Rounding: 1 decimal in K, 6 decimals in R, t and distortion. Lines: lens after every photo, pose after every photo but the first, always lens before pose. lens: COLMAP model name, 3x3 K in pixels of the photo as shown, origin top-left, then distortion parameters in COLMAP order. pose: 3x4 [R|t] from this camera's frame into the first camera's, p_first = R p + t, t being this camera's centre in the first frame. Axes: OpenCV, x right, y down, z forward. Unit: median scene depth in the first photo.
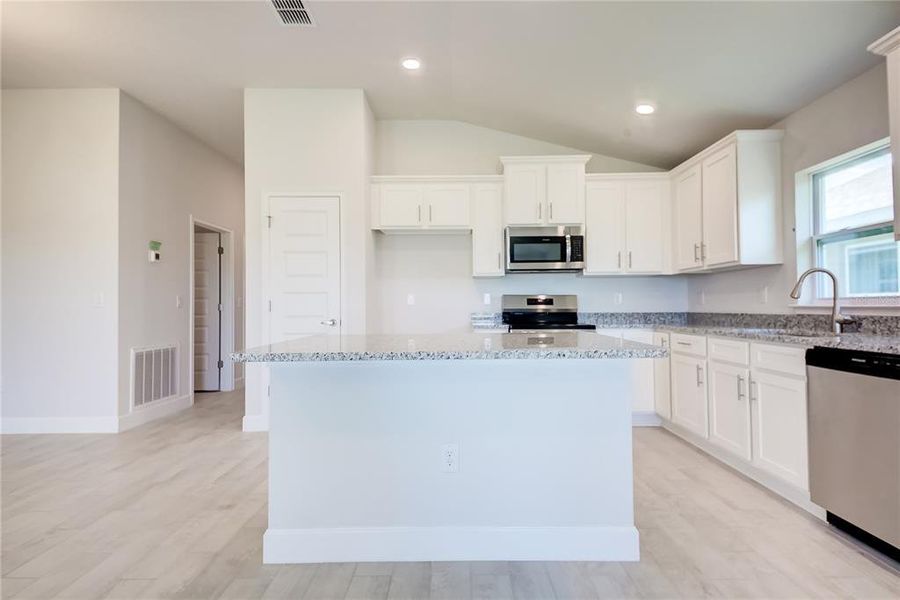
lens RADIAL K [[486.2, 0, 478.2], [0, 486.2, 301.8], [0, 0, 1]] dist [0.002647, 0.000121]
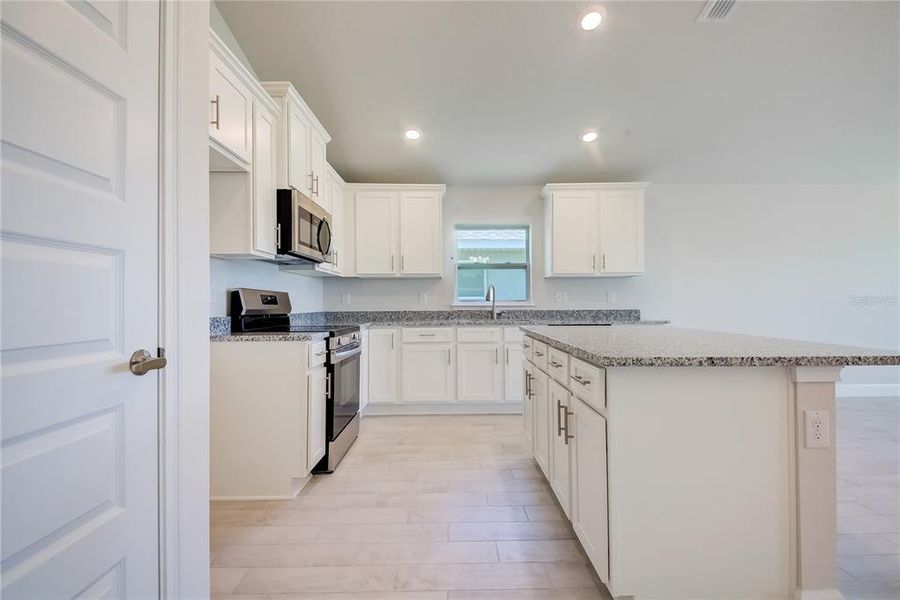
lens RADIAL K [[403.6, 0, 449.6], [0, 403.6, 296.2], [0, 0, 1]] dist [0.019742, -0.003262]
pose [[-0.001601, 0.023595, 0.999720, -0.732725], [-0.003974, 0.999714, -0.023601, 0.011146], [-0.999991, -0.004011, -0.001507, 1.094755]]
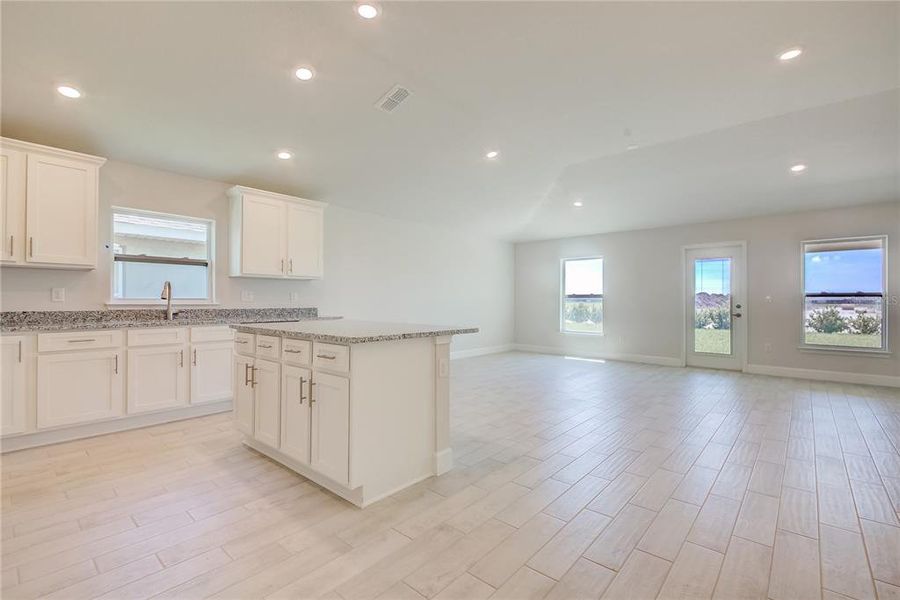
lens RADIAL K [[403.6, 0, 458.5], [0, 403.6, 295.3], [0, 0, 1]] dist [0.019742, -0.003262]
pose [[-0.750857, 0.014448, 0.660307, -0.869278], [-0.003936, 0.999645, -0.026348, 0.011407], [-0.660453, -0.022383, -0.750533, 1.304474]]
